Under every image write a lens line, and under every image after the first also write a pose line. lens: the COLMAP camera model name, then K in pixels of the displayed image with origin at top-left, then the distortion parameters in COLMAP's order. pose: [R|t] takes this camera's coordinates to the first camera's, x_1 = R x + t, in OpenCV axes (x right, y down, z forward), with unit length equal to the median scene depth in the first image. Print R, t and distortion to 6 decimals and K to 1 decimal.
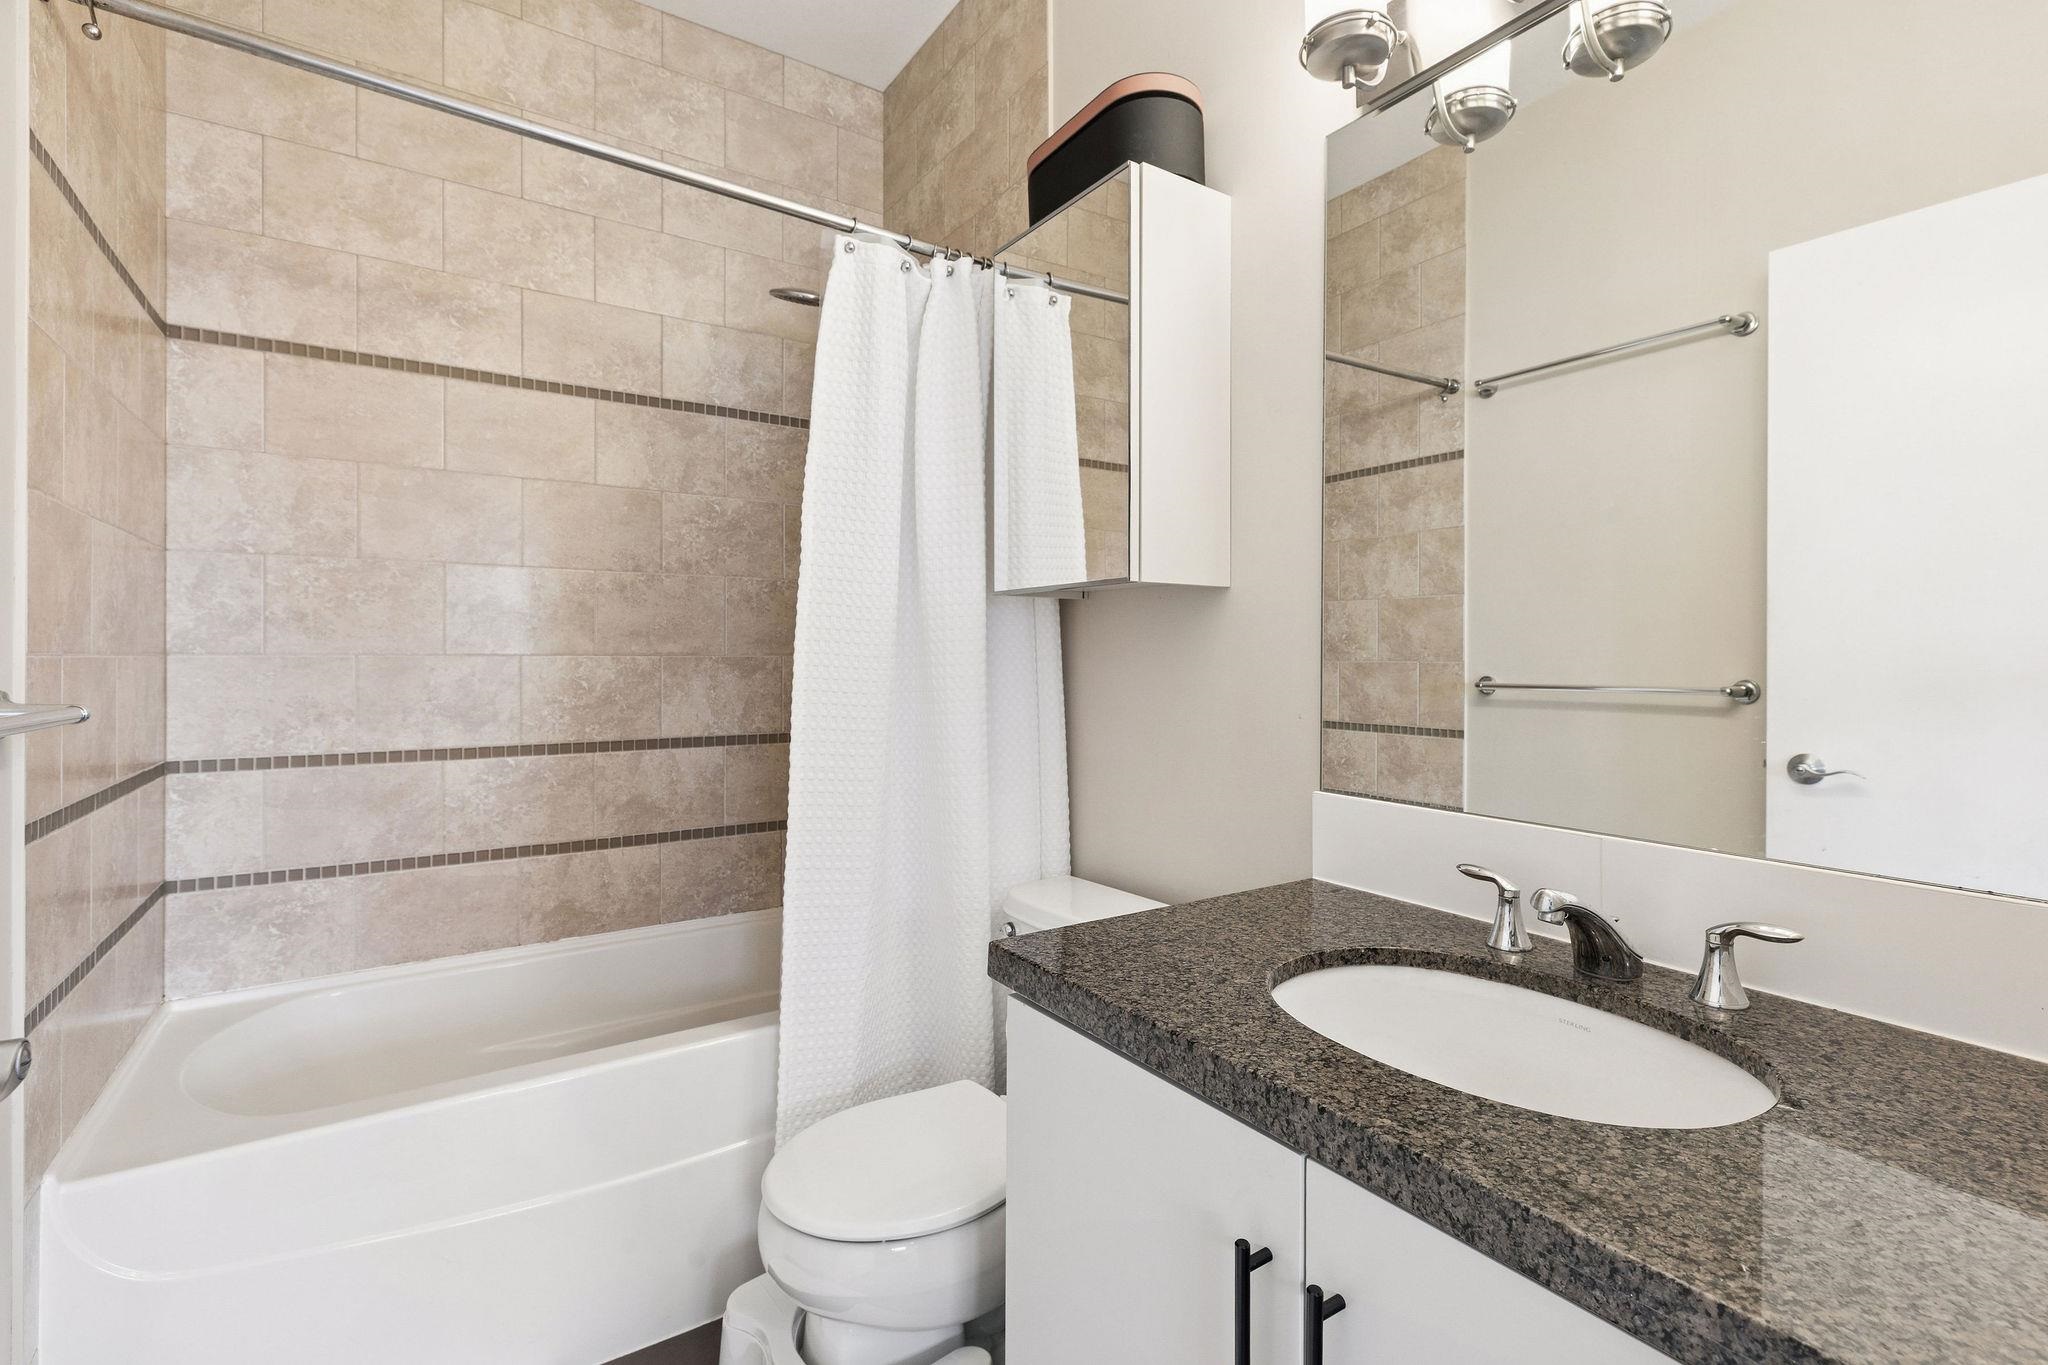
lens RADIAL K [[939.1, 0, 1022.1], [0, 939.1, 686.9], [0, 0, 1]] dist [0.008517, -0.001122]
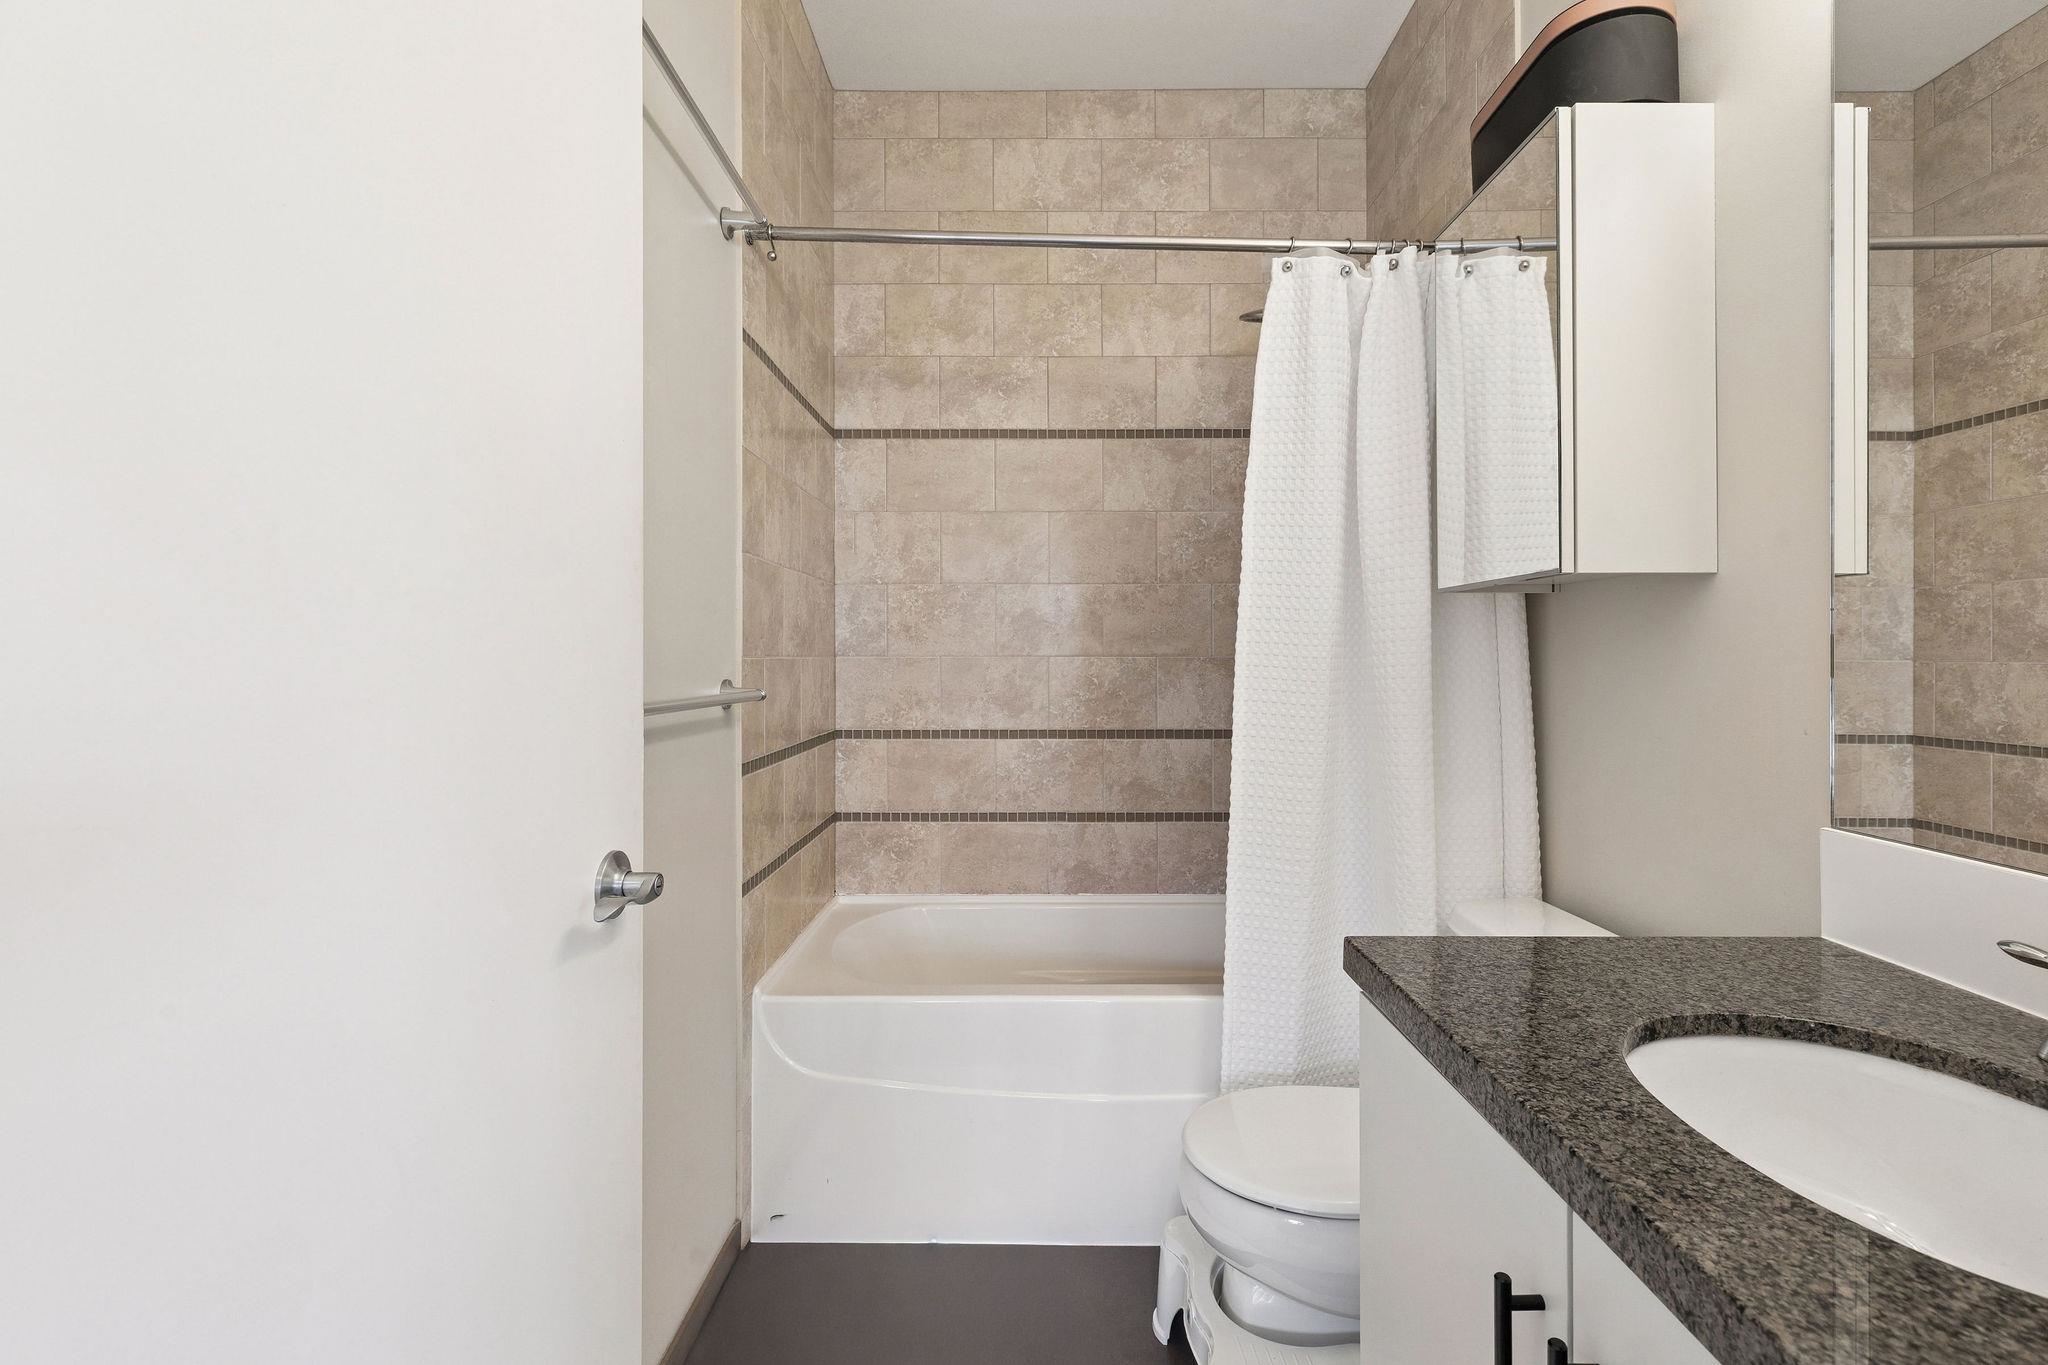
lens RADIAL K [[931.2, 0, 1029.4], [0, 931.2, 694.8], [0, 0, 1]] dist [0.008244, -0.000354]
pose [[0.827068, 0.021393, -0.561695, 0.148412], [-0.016319, 0.999768, 0.014049, -0.000218], [0.561865, -0.002454, 0.827225, -0.018854]]
